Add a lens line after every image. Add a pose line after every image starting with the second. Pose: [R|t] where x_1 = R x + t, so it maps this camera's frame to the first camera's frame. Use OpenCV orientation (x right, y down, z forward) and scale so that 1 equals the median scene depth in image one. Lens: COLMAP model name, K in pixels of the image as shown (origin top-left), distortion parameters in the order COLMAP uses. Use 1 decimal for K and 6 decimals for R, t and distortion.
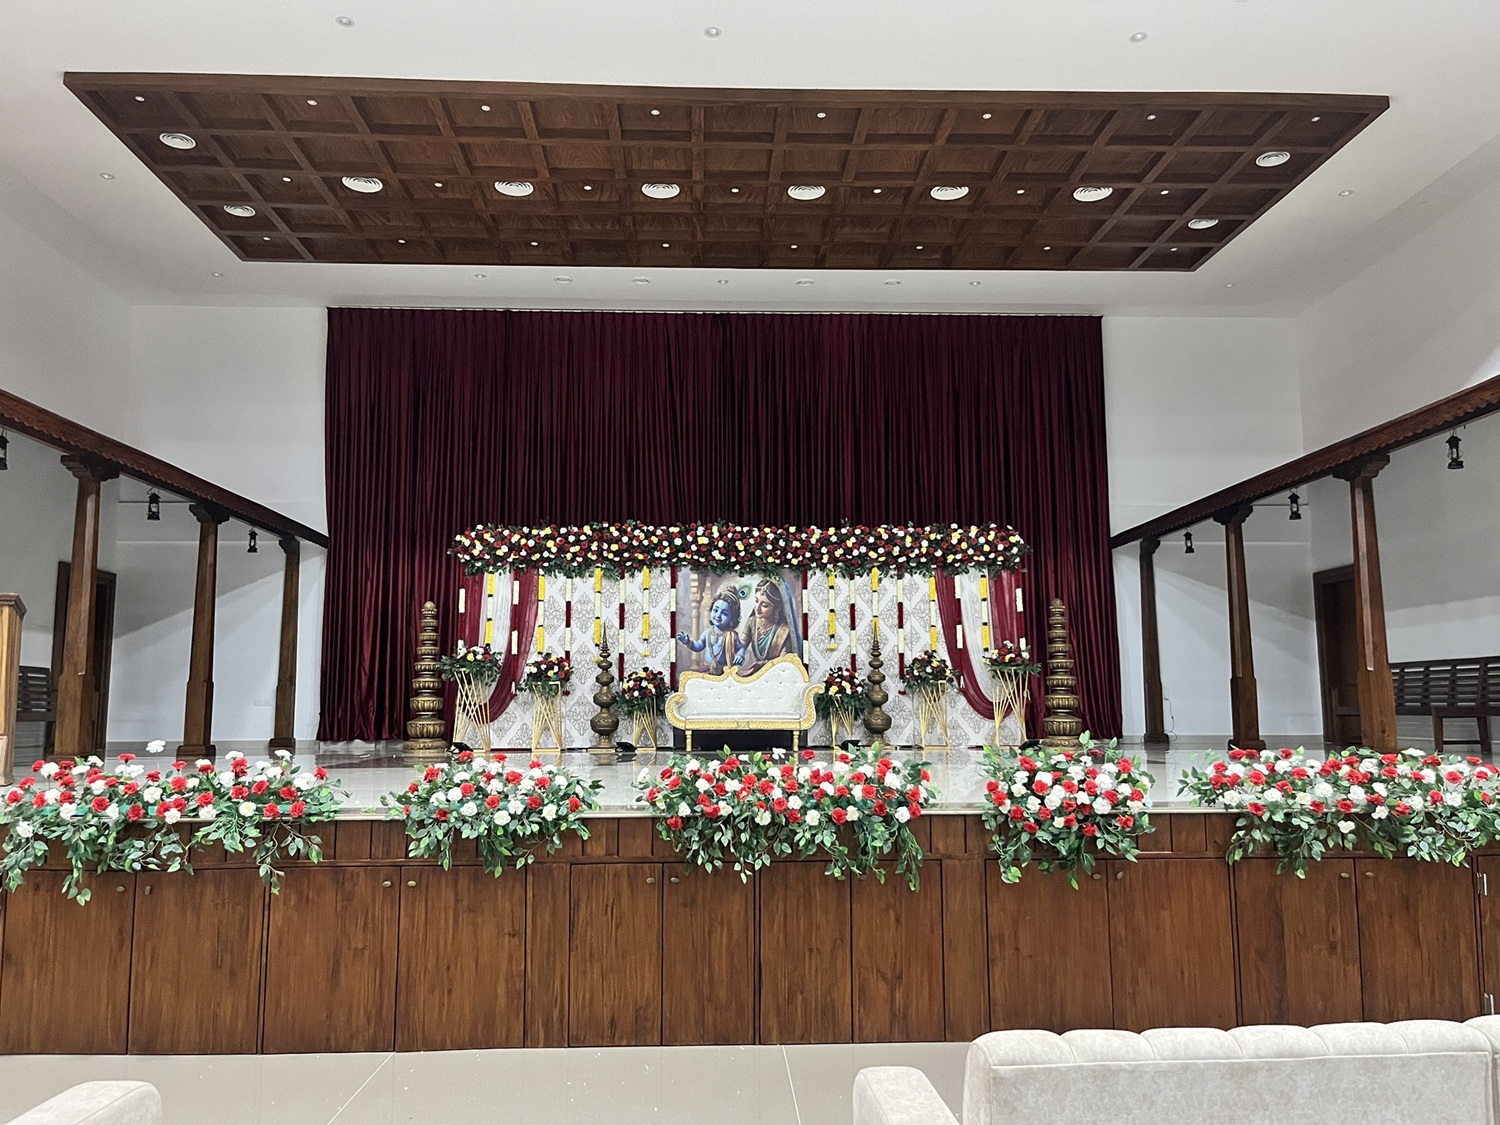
lens RADIAL K [[1146.7, 0, 749.4], [0, 1146.7, 561.2], [0, 0, 1]] dist [0.049714, -0.067938]
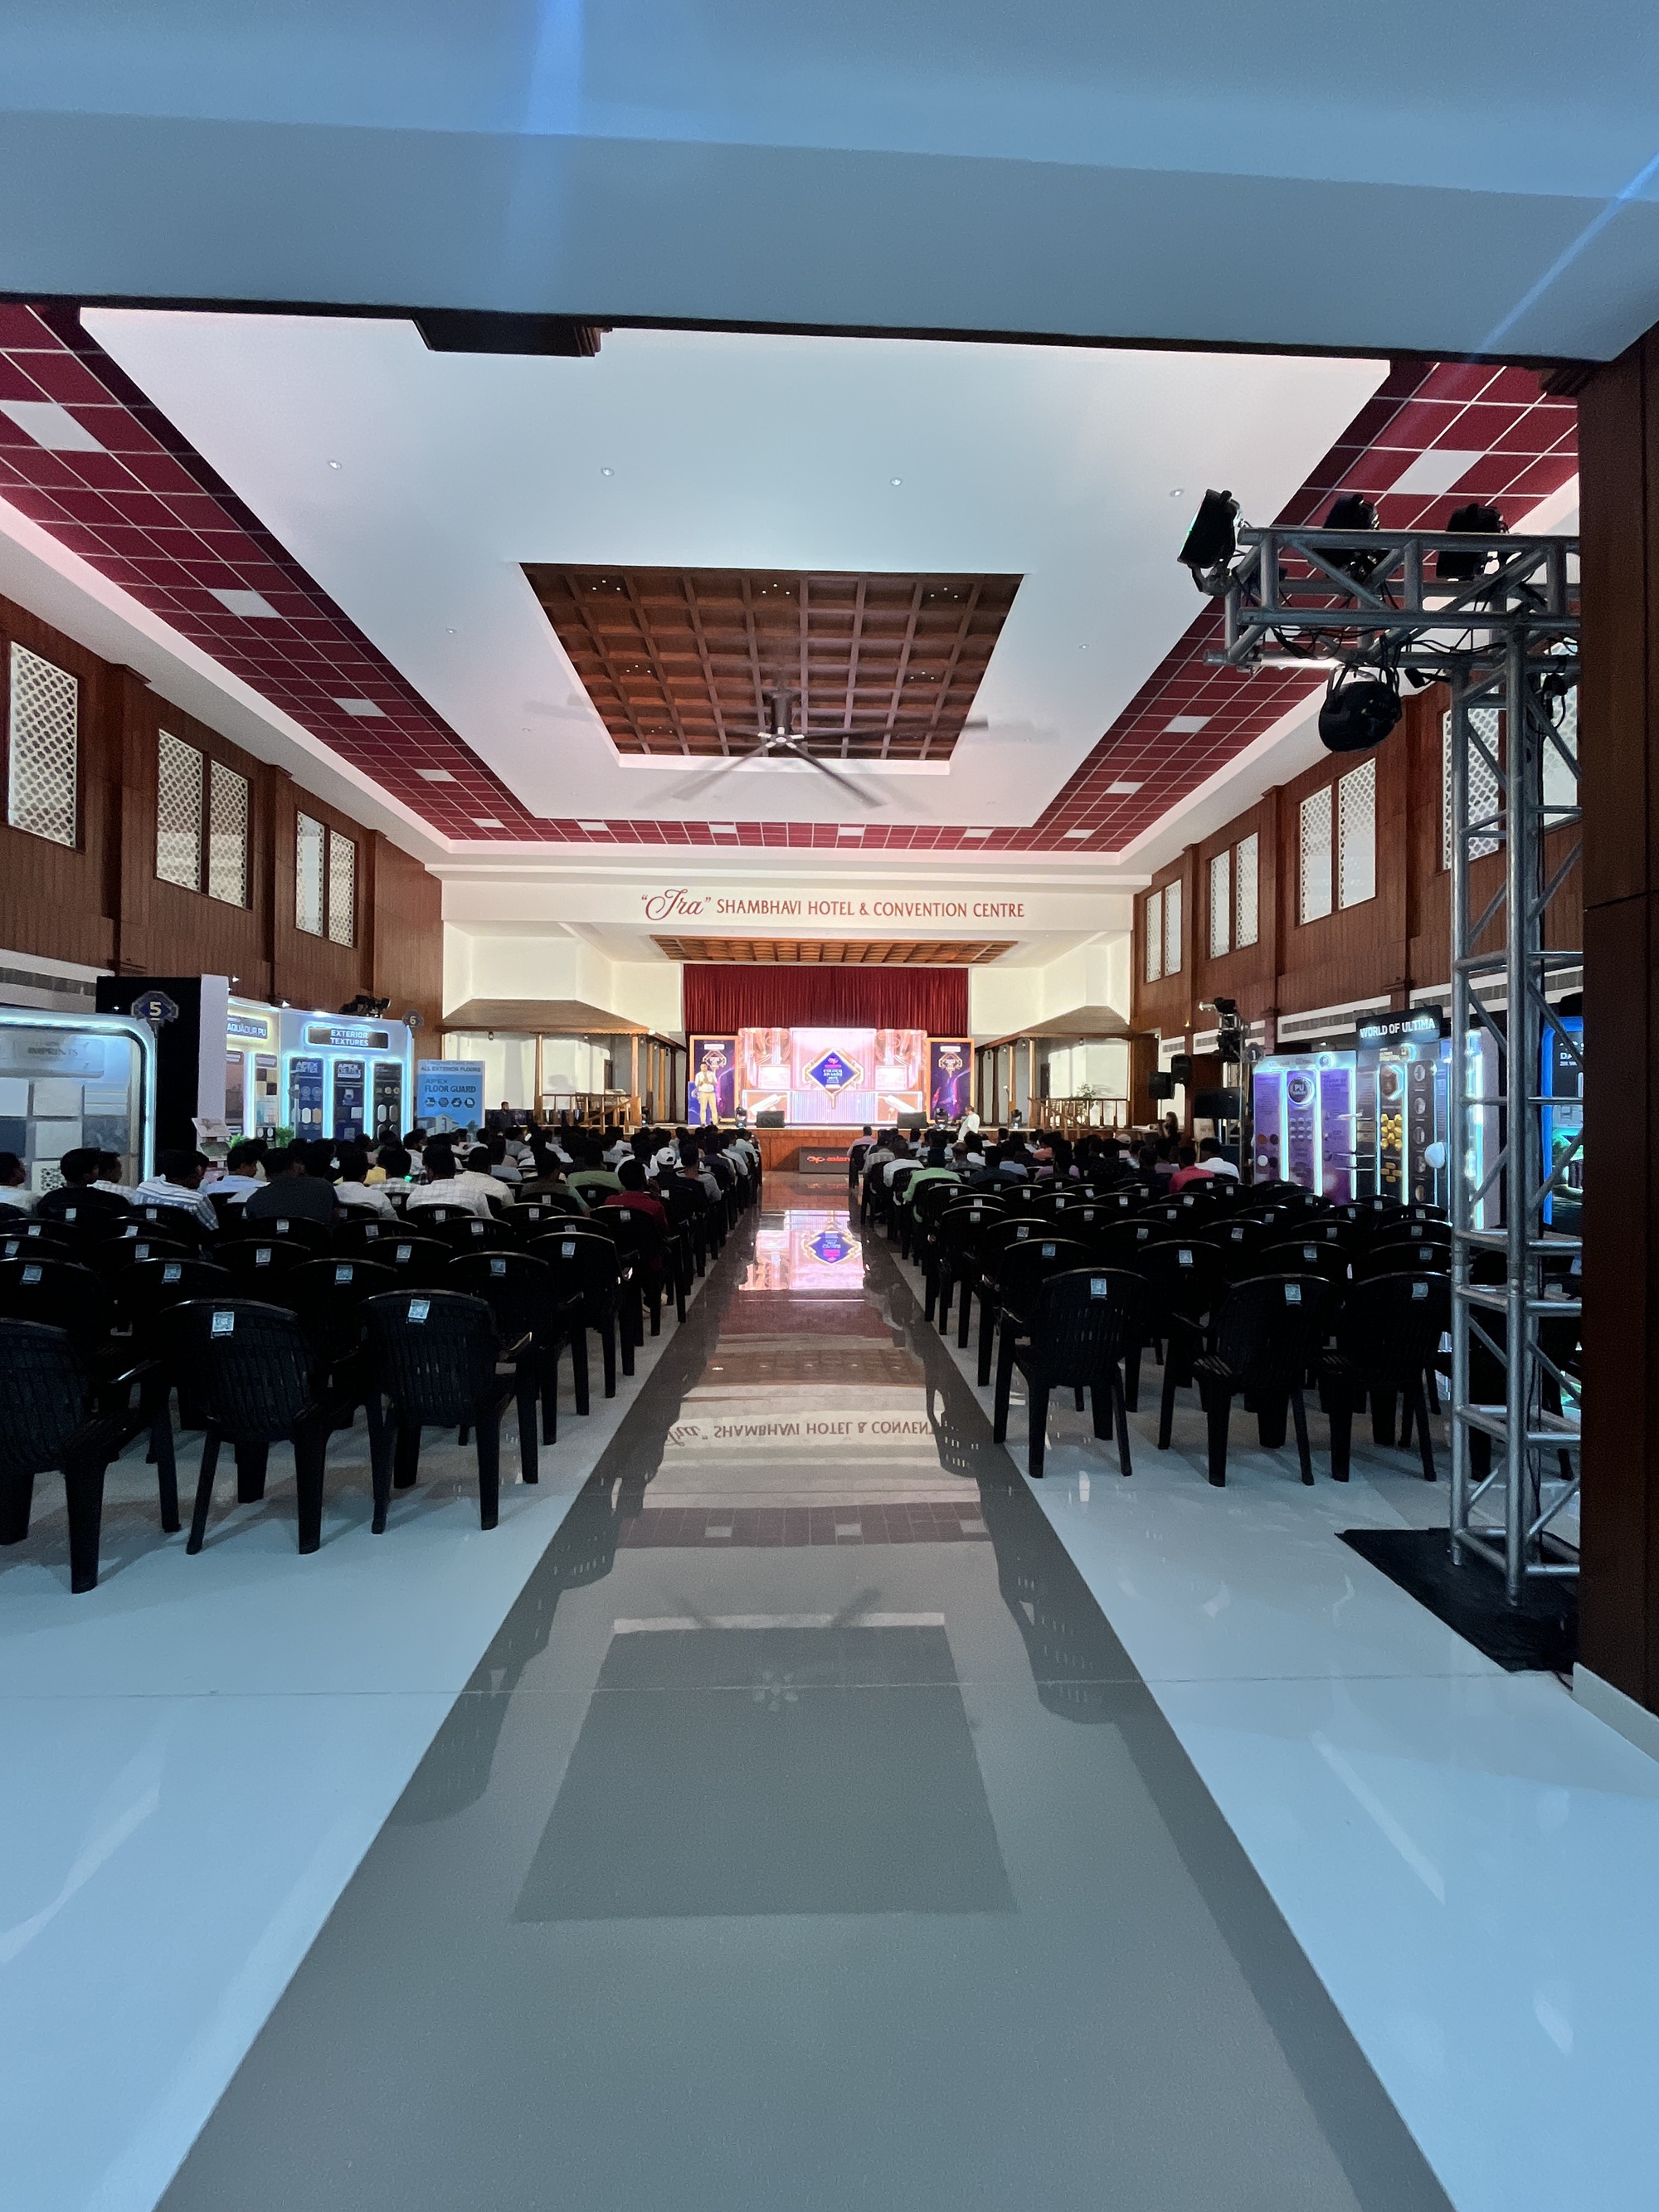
lens RADIAL K [[896.1, 0, 822.7], [0, 896.1, 1106.7], [0, 0, 1]] dist [0.017350, 0.000012]
pose [[0.999938, 0.009891, -0.005127, -0.021461], [-0.009213, 0.992895, 0.118634, -0.190497], [0.006264, -0.118579, 0.992925, -1.597577]]
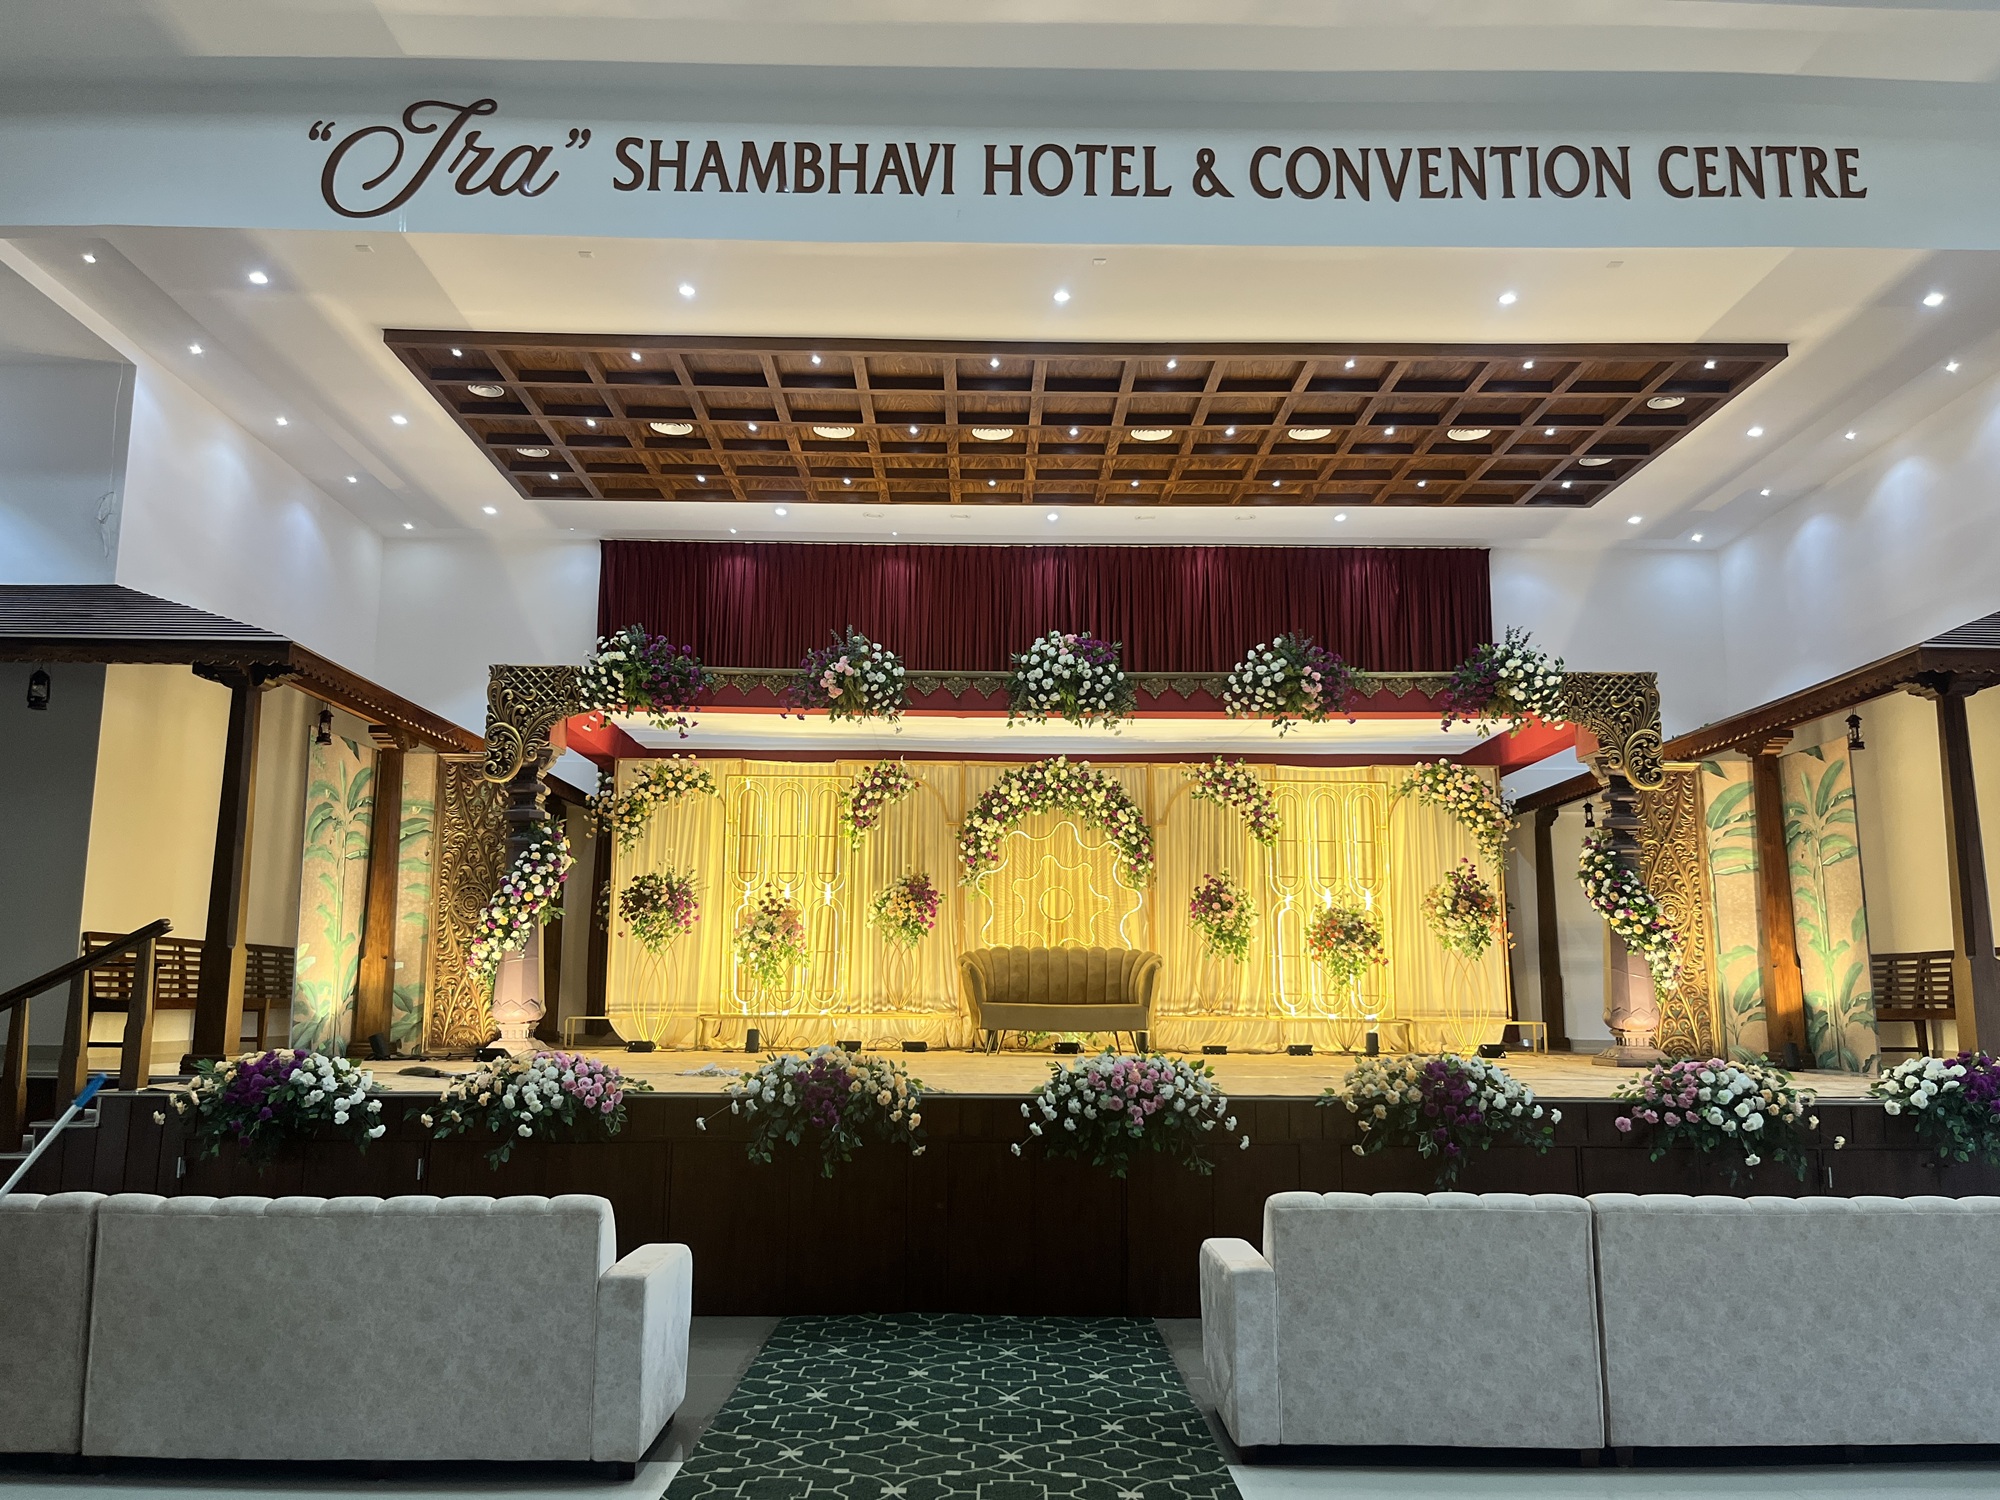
lens RADIAL K [[1528.9, 0, 1000.0], [0, 1528.9, 748.7], [0, 0, 1]] dist [0.049714, -0.067938]
pose [[0.999499, 0.005518, -0.031151, -0.032639], [-0.006712, 0.999241, -0.038367, -0.023654], [0.030915, 0.038557, 0.998778, -0.215413]]
